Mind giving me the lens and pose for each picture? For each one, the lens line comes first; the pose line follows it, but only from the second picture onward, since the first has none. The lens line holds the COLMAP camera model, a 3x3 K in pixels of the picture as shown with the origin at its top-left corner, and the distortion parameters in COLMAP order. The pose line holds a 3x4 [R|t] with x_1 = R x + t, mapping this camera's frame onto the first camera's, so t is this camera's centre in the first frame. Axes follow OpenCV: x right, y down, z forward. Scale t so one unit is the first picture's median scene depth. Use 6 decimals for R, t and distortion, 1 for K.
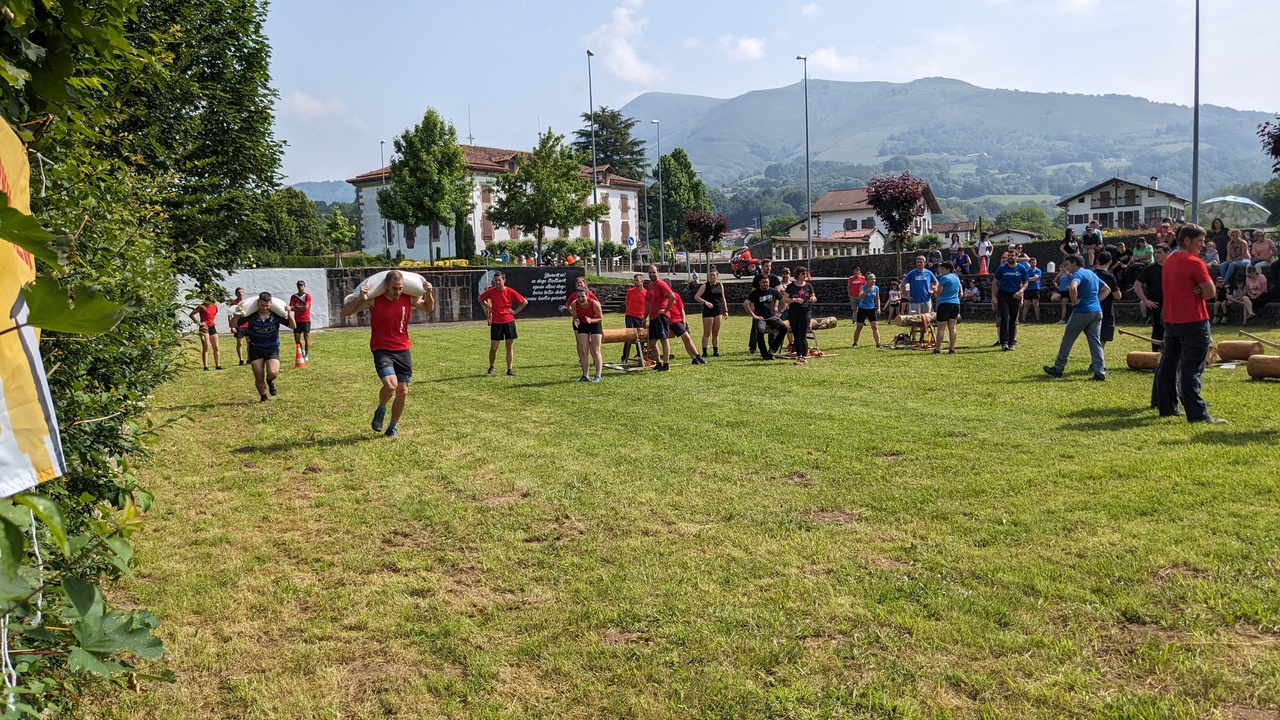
lens RADIAL K [[1010.0, 0, 654.2], [0, 1010.0, 362.6], [0, 0, 1]] dist [0.052047, -0.094435]
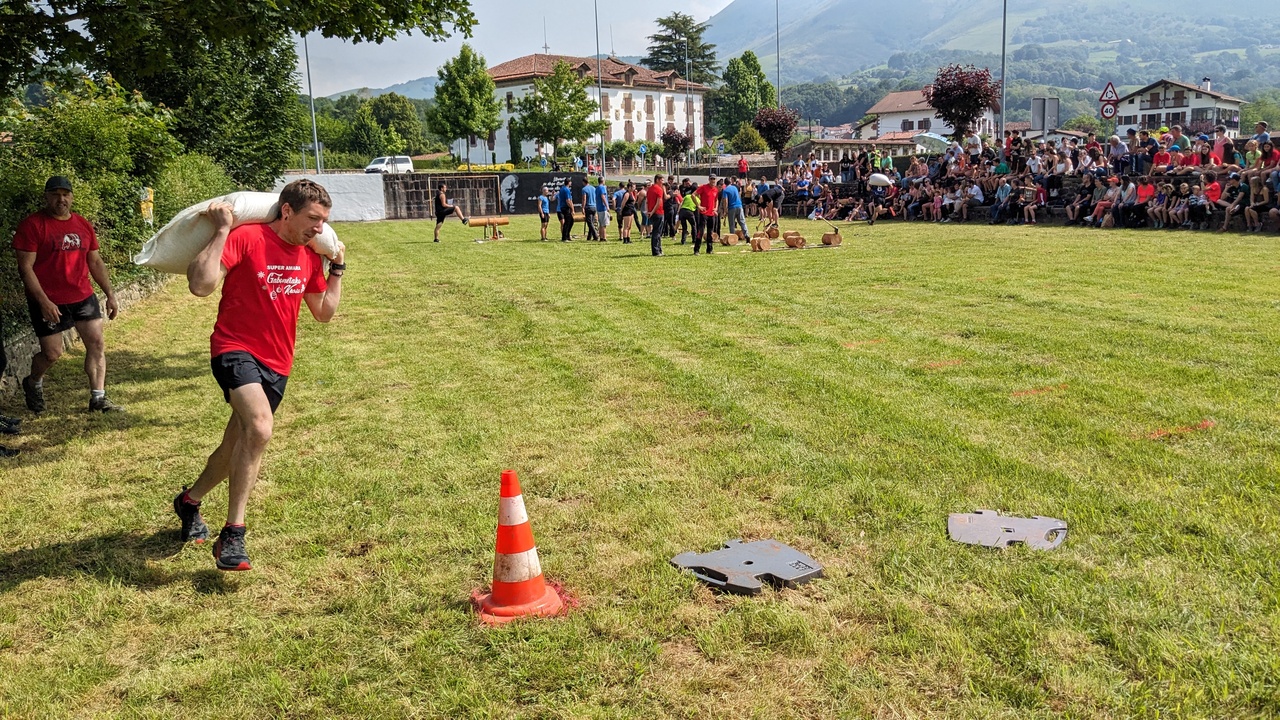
lens RADIAL K [[1010.0, 0, 661.3], [0, 1010.0, 365.3], [0, 0, 1]] dist [0.052047, -0.094435]
pose [[0.994041, 0.022687, -0.106624, 0.074959], [-0.011521, 0.994491, 0.104186, 0.005322], [0.108400, -0.102337, 0.988826, -0.117375]]
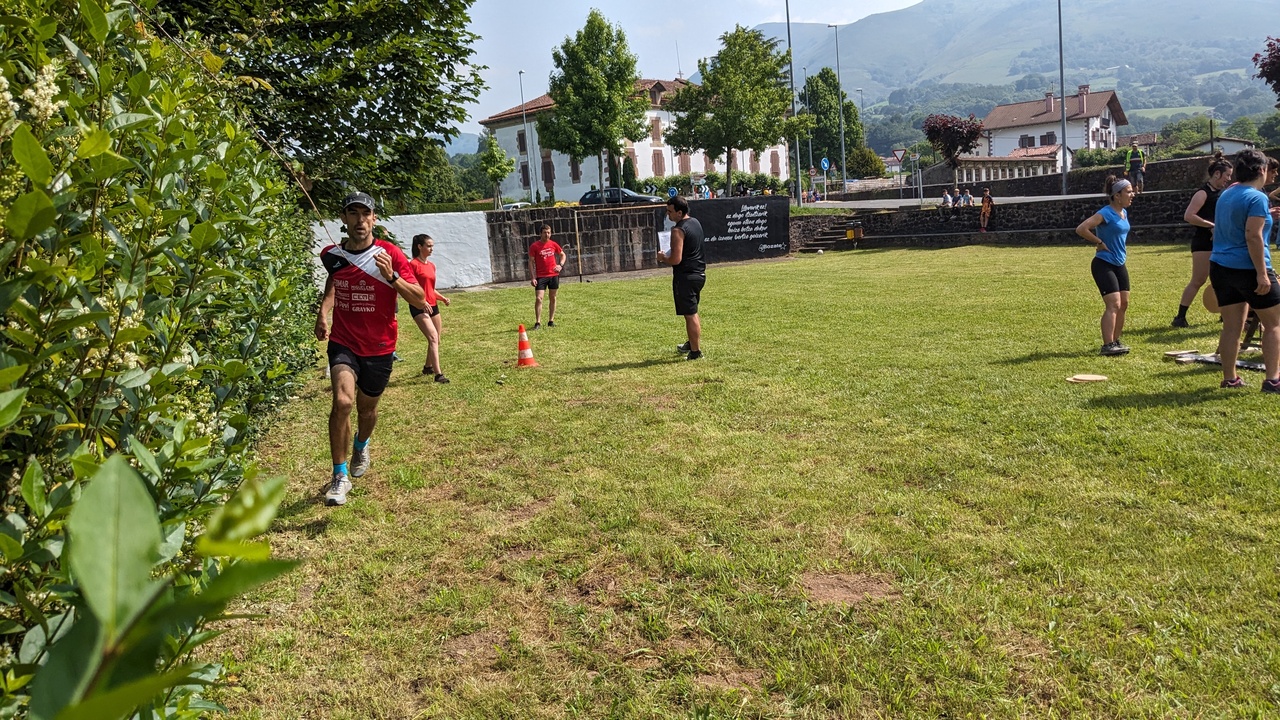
lens RADIAL K [[1010.0, 0, 664.9], [0, 1010.0, 369.2], [0, 0, 1]] dist [0.052047, -0.094435]
pose [[0.993434, -0.028397, -0.110829, -0.037771], [0.035524, 0.997389, 0.062868, -0.004746], [0.108755, -0.066393, 0.991849, 0.080513]]
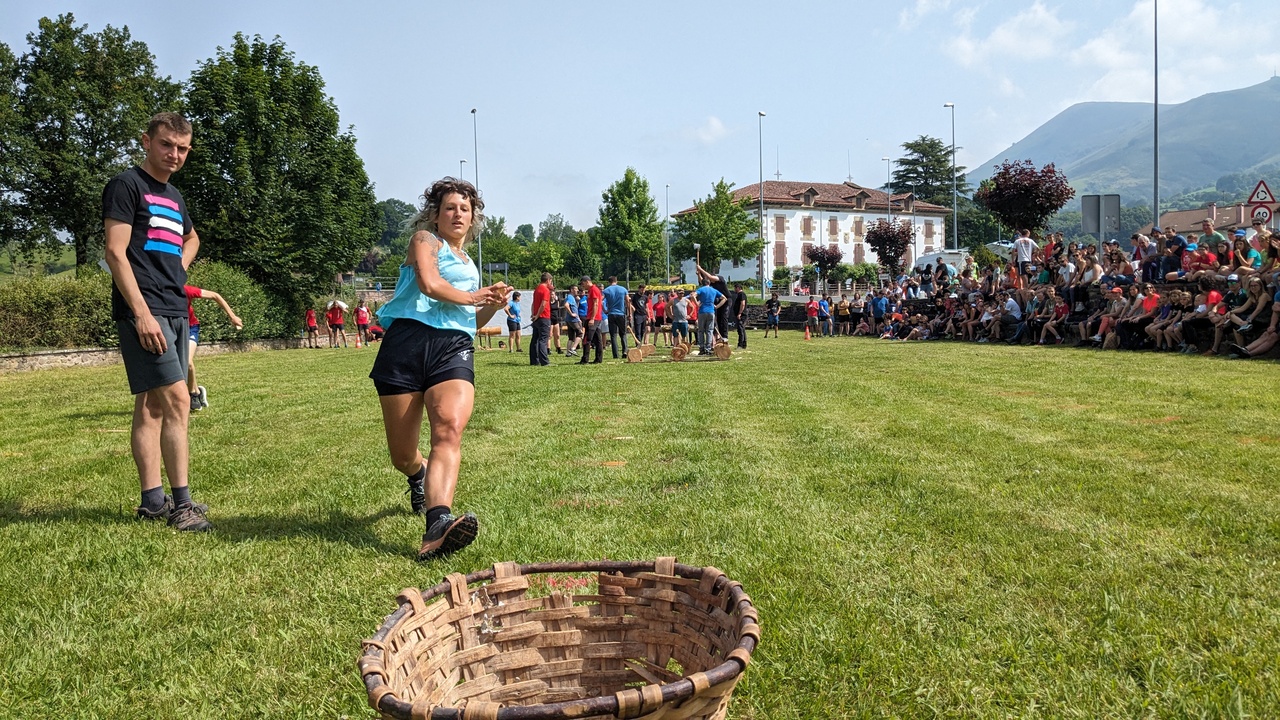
lens RADIAL K [[1010.0, 0, 640.4], [0, 1010.0, 356.8], [0, 0, 1]] dist [0.052047, -0.094435]
pose [[0.916057, 0.033714, -0.399629, 0.143851], [-0.044752, 0.998830, -0.018319, 0.005472], [0.398544, 0.034665, 0.916494, -0.073454]]
